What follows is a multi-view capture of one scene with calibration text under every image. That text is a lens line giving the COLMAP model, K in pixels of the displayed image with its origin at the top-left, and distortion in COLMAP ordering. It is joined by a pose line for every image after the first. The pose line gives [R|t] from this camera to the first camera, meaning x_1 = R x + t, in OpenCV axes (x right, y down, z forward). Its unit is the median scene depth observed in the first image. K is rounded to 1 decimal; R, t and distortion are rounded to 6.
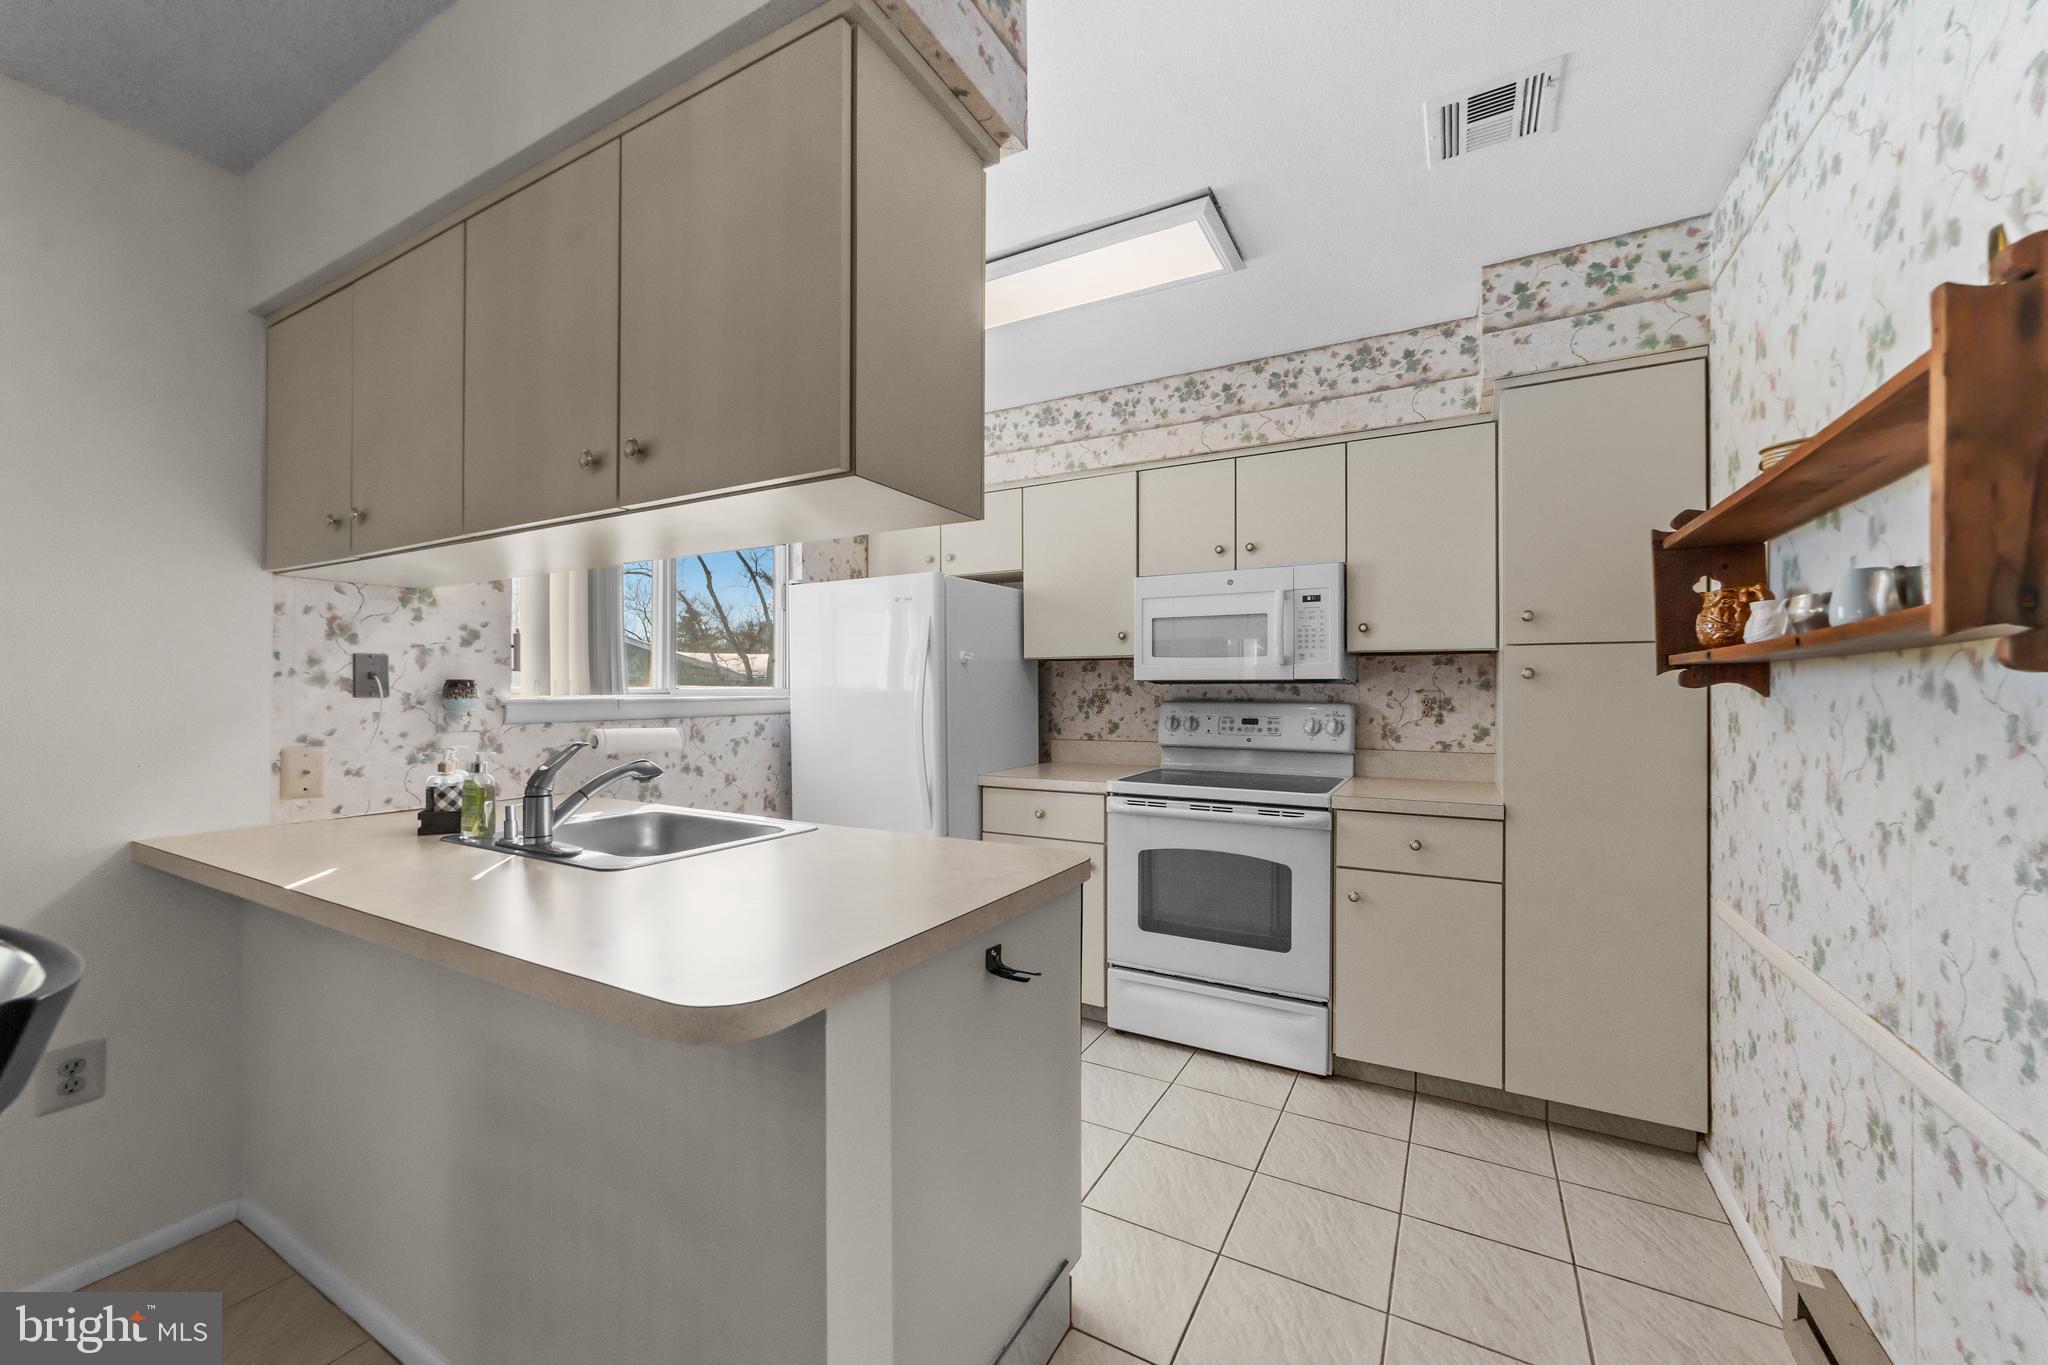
lens RADIAL K [[786.4, 0, 1021.9], [0, 786.4, 690.9], [0, 0, 1]] dist [-0.000976, 0.000441]
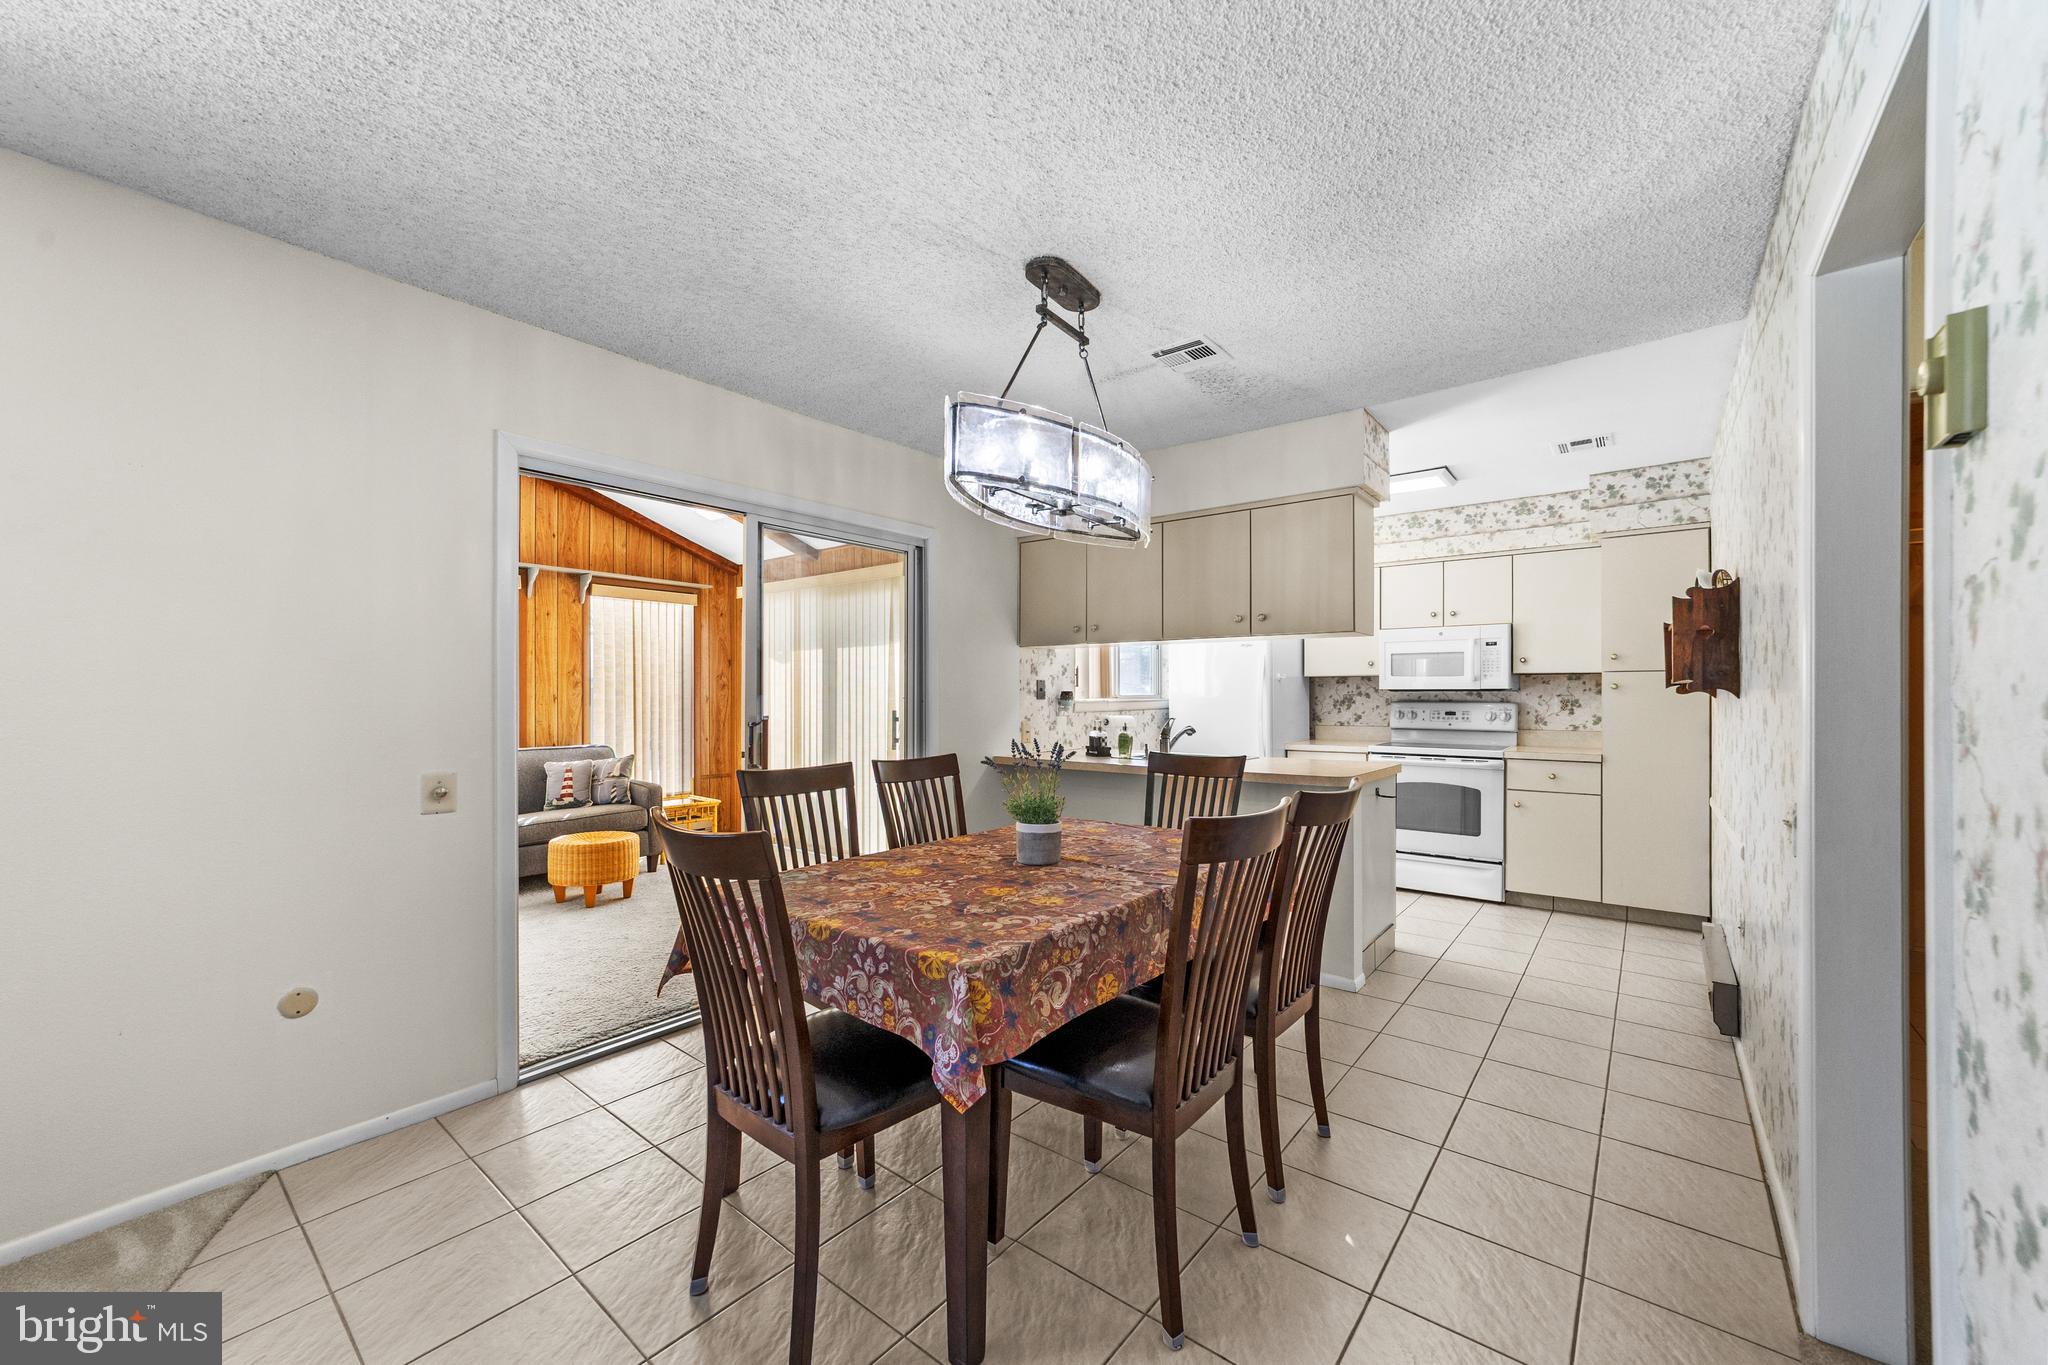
lens RADIAL K [[793.7, 0, 1039.0], [0, 793.7, 696.8], [0, 0, 1]] dist [0.014502, 0.000059]
pose [[0.989545, -0.002304, -0.144204, -0.367657], [0.002746, 0.999992, 0.002868, -0.004699], [0.144196, -0.003234, 0.989544, -0.893749]]
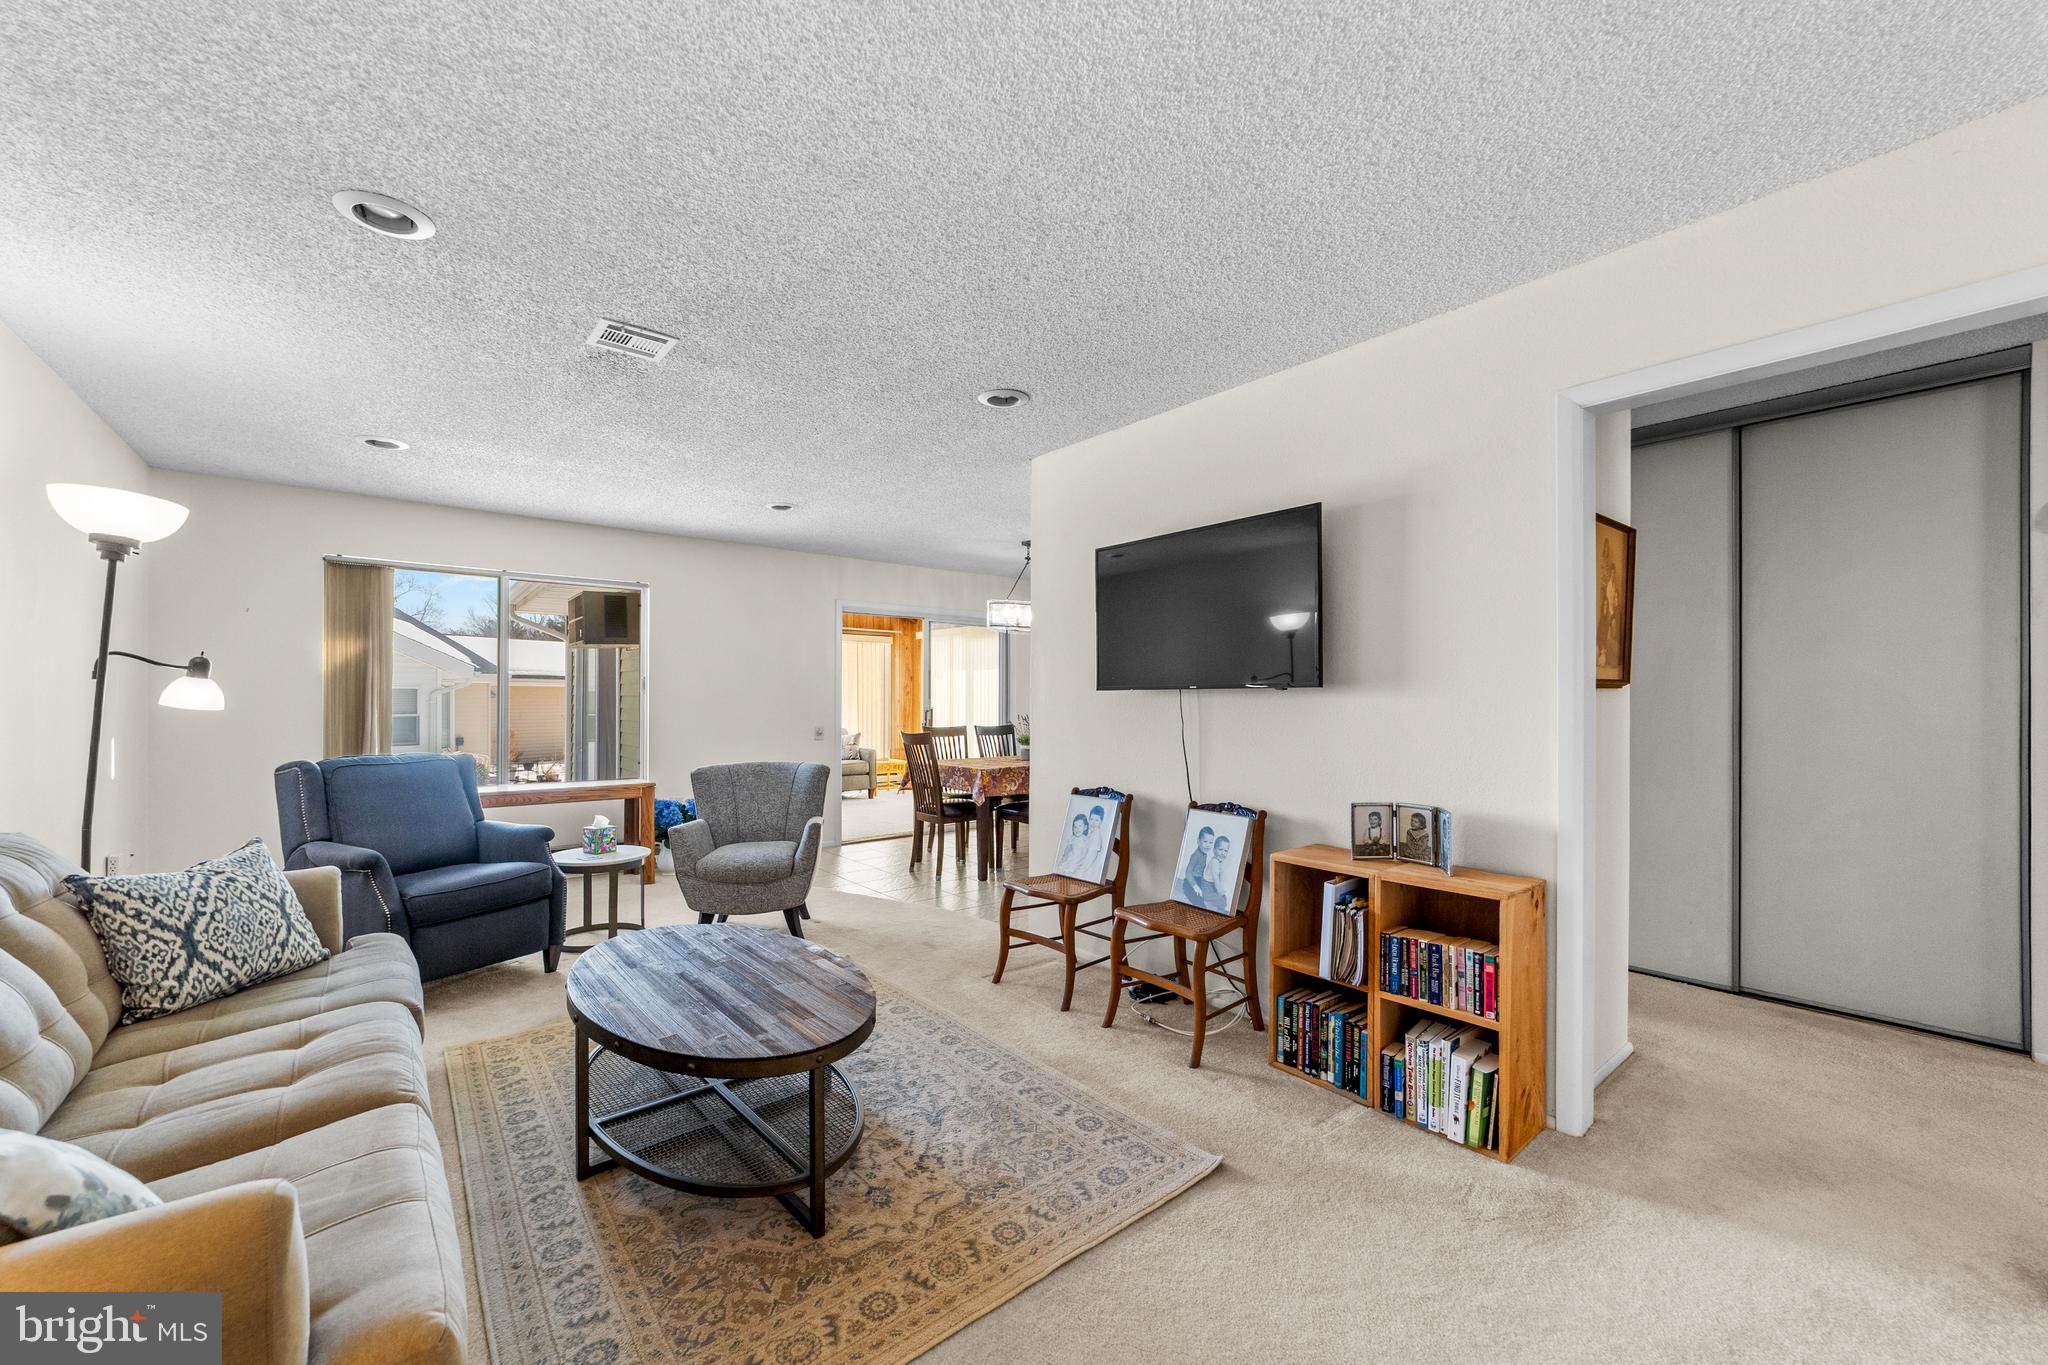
lens RADIAL K [[786.4, 0, 1021.9], [0, 786.4, 690.9], [0, 0, 1]] dist [-0.000976, 0.000441]
pose [[0.933293, -0.002564, -0.359106, 0.260516], [-0.001265, 0.999945, -0.010428, 0.000518], [0.359113, 0.010187, 0.933238, -2.083678]]
